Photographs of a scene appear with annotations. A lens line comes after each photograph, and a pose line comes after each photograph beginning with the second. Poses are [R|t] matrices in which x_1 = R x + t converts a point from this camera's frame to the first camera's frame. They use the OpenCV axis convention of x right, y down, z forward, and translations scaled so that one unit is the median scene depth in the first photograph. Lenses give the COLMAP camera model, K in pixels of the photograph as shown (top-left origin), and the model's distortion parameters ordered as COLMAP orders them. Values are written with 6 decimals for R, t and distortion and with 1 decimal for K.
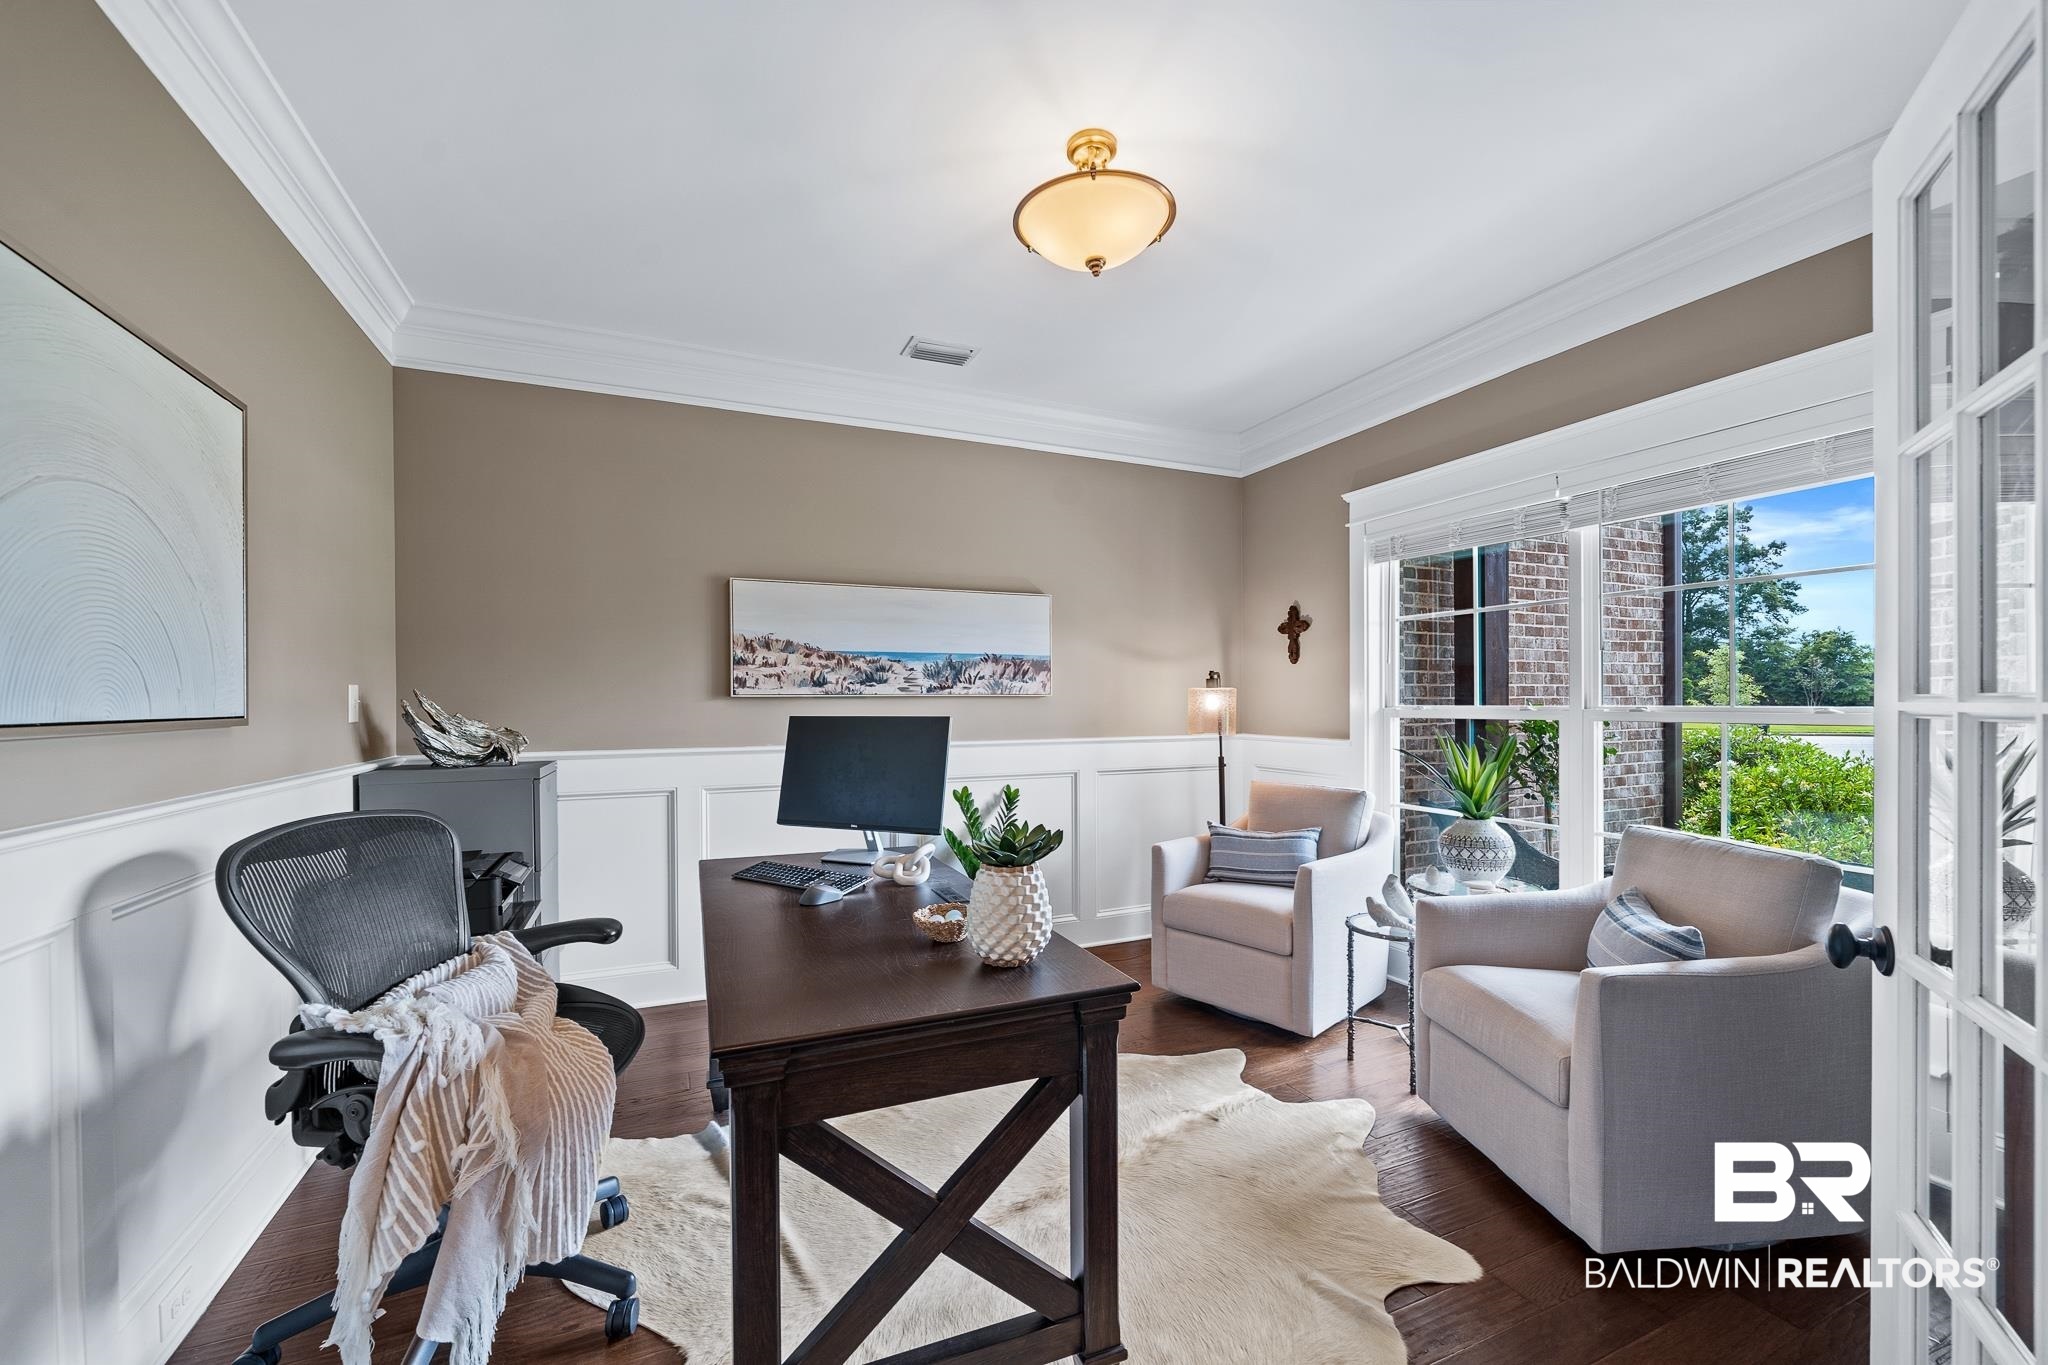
lens RADIAL K [[826.8, 0, 1021.5], [0, 826.8, 698.0], [0, 0, 1]] dist [0.012419, -0.004819]
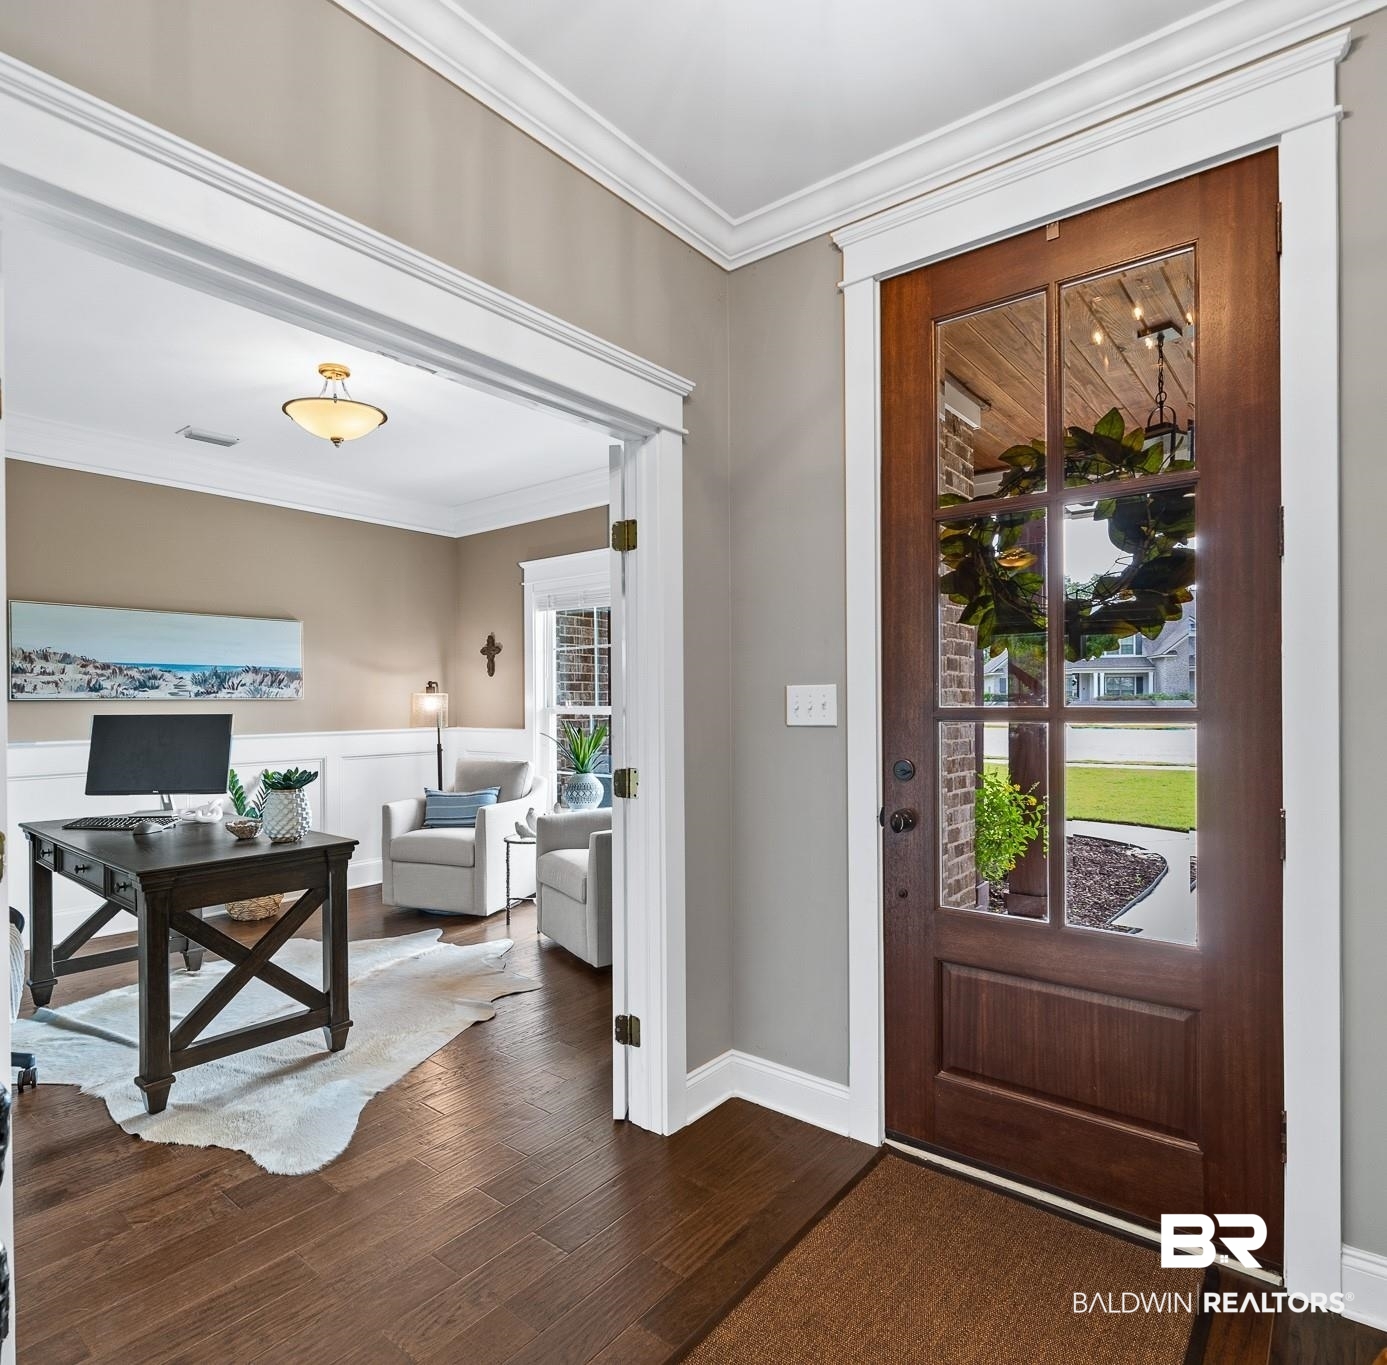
lens RADIAL K [[827.3, 0, 674.3], [0, 827.3, 703.5], [0, 0, 1]] dist [-0.002240, -0.001076]
pose [[0.892451, -0.001597, 0.451141, -0.035354], [-0.000896, 0.999985, 0.005312, -0.003831], [-0.451143, -0.005145, 0.892437, -0.494231]]
